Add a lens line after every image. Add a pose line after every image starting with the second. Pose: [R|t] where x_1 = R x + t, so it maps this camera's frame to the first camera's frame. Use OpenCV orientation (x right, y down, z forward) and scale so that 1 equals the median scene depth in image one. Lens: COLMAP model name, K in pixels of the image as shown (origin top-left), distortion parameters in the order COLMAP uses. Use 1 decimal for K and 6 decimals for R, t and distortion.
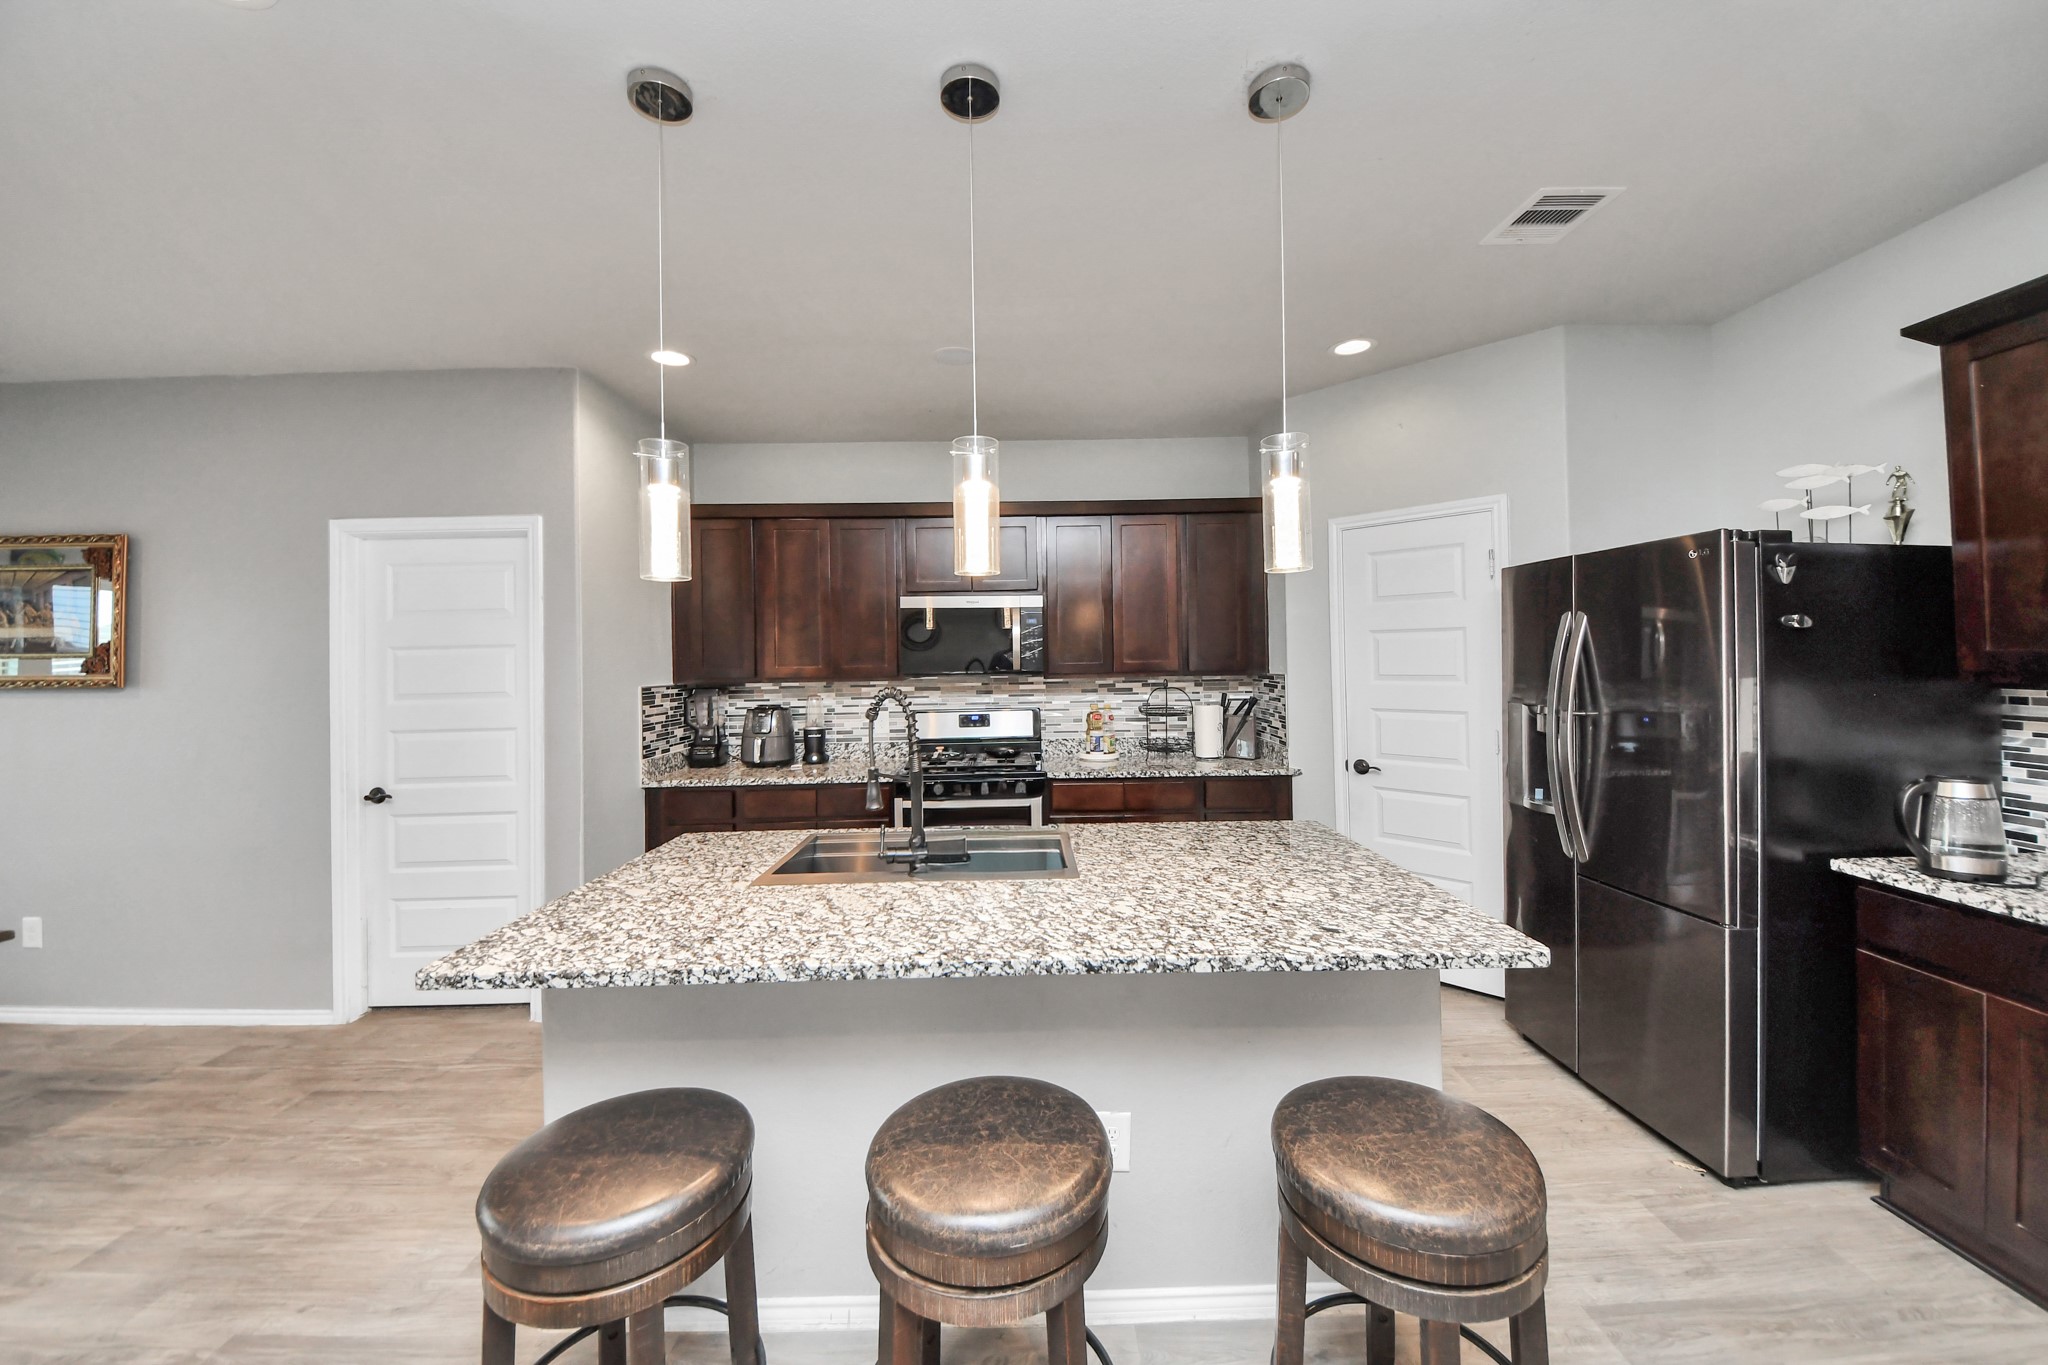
lens RADIAL K [[736.7, 0, 1032.0], [0, 736.7, 670.3], [0, 0, 1]] dist [0.001759, -0.000970]
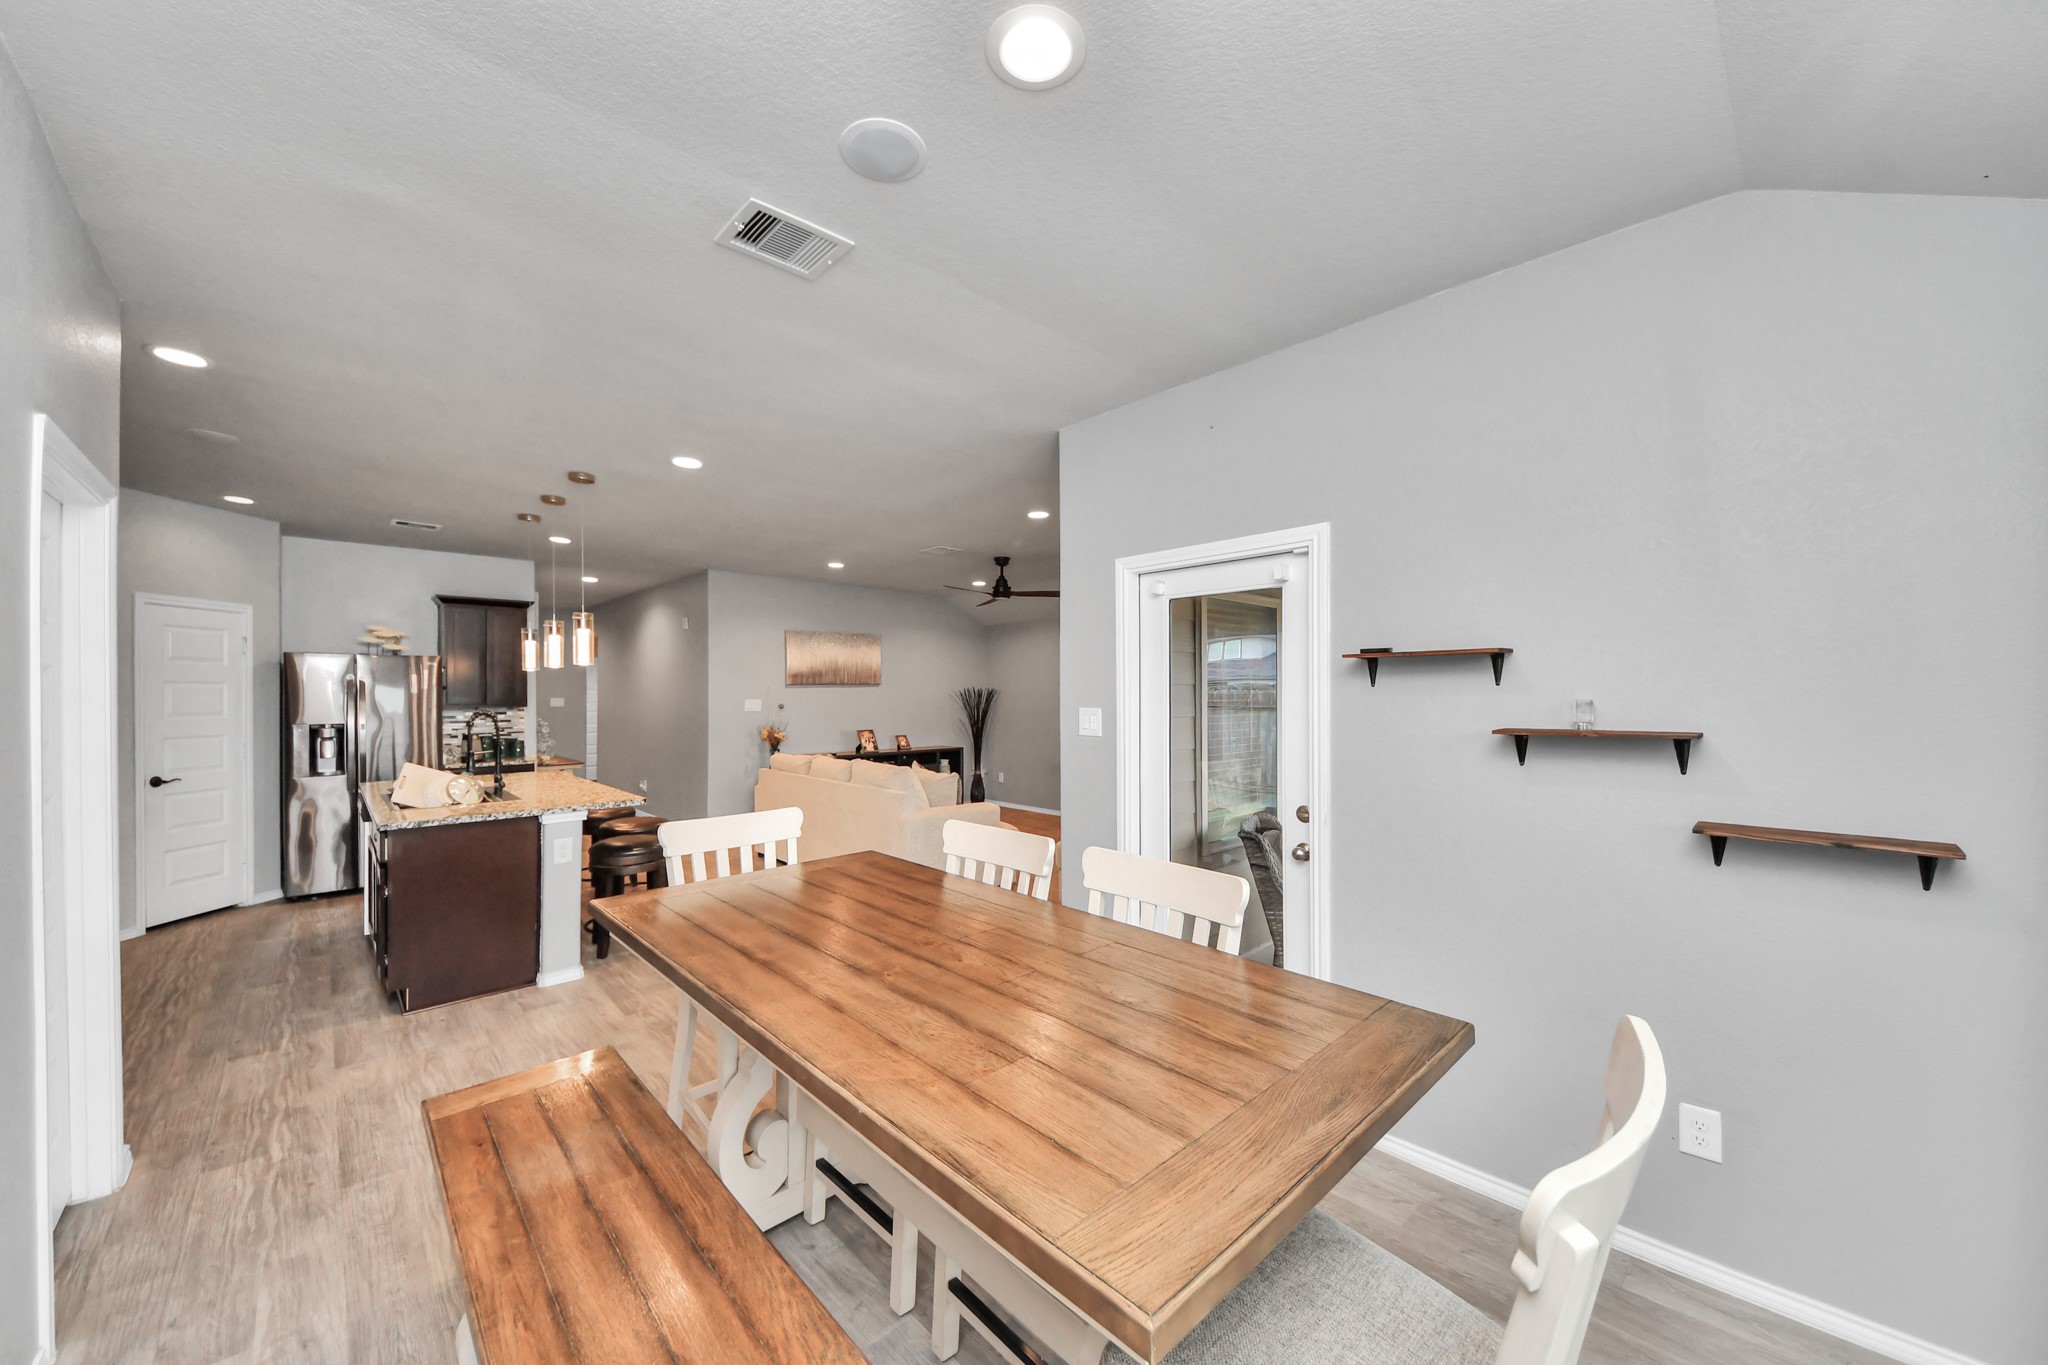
lens RADIAL K [[736.7, 0, 1014.1], [0, 736.7, 694.9], [0, 0, 1]] dist [0.001759, -0.000970]
pose [[-0.671146, 0.013501, 0.741202, -1.759802], [0.021487, 0.999768, 0.001246, 0.003417], [-0.741014, 0.016763, -0.671281, 0.820590]]
